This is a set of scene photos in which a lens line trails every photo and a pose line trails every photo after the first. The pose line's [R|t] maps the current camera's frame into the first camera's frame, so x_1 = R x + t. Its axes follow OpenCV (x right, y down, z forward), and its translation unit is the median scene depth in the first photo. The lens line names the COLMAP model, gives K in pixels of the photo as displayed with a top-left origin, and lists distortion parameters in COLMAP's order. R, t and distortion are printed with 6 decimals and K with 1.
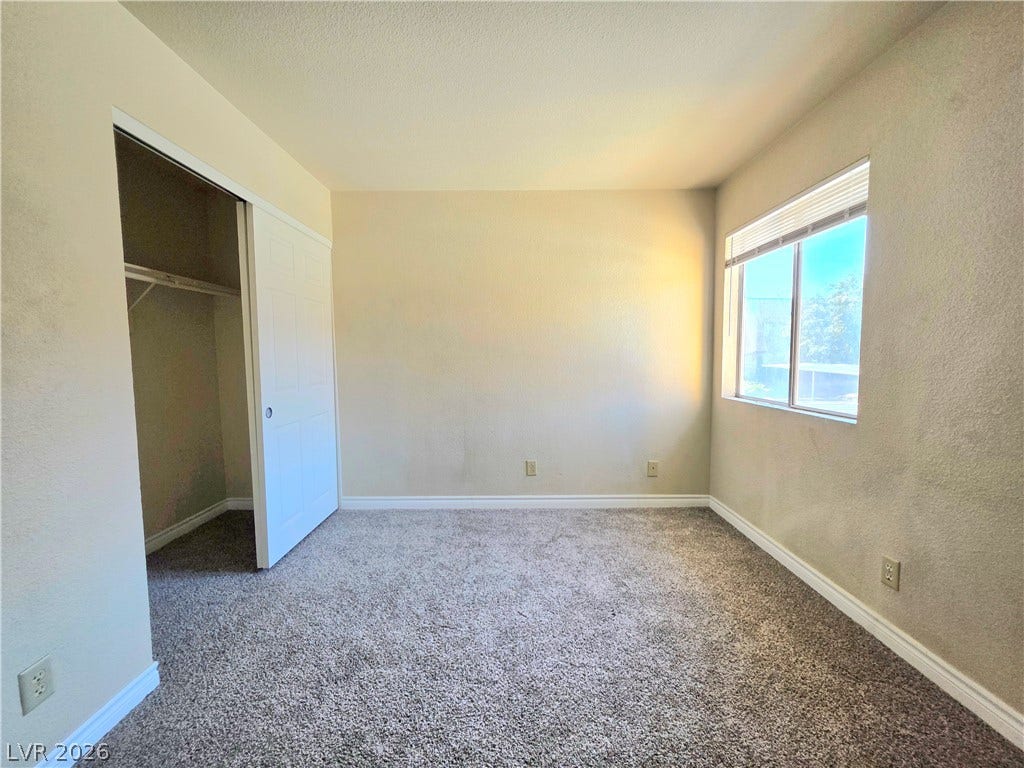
lens RADIAL K [[411.1, 0, 509.7], [0, 411.1, 382.8], [0, 0, 1]] dist [0.000642, -0.000228]
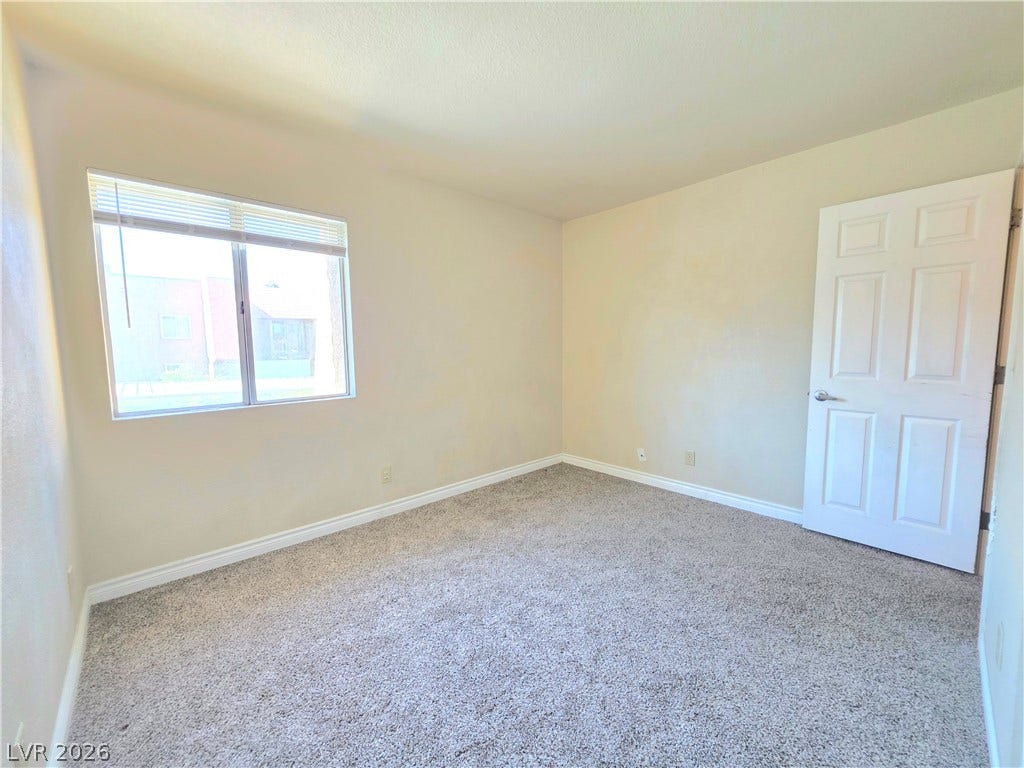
lens RADIAL K [[411.1, 0, 509.7], [0, 411.1, 382.8], [0, 0, 1]] dist [0.000642, -0.000228]
pose [[-0.675996, -0.048453, 0.735310, -0.429696], [0.069922, 0.989116, 0.129460, -0.071599], [-0.733580, 0.138929, -0.665251, 1.060206]]
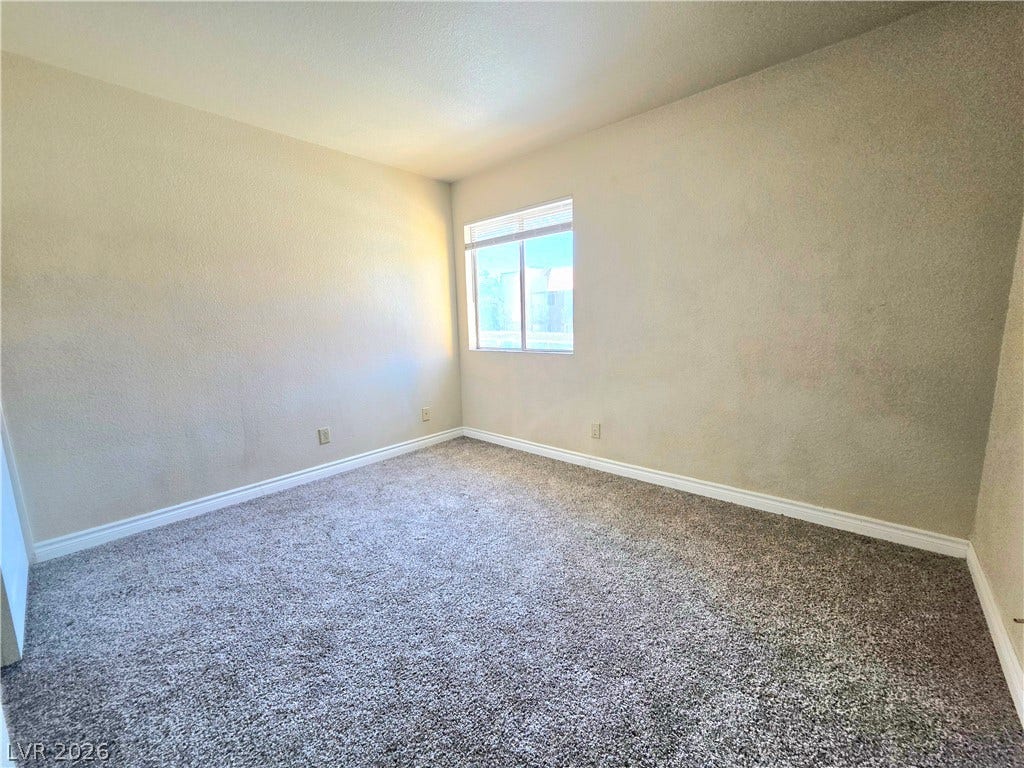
lens RADIAL K [[411.1, 0, 509.7], [0, 411.1, 382.8], [0, 0, 1]] dist [0.000642, -0.000228]
pose [[0.661998, -0.121220, 0.739638, -0.420264], [0.071018, 0.992540, 0.099104, 0.020352], [-0.746133, -0.013079, 0.665668, 0.030388]]
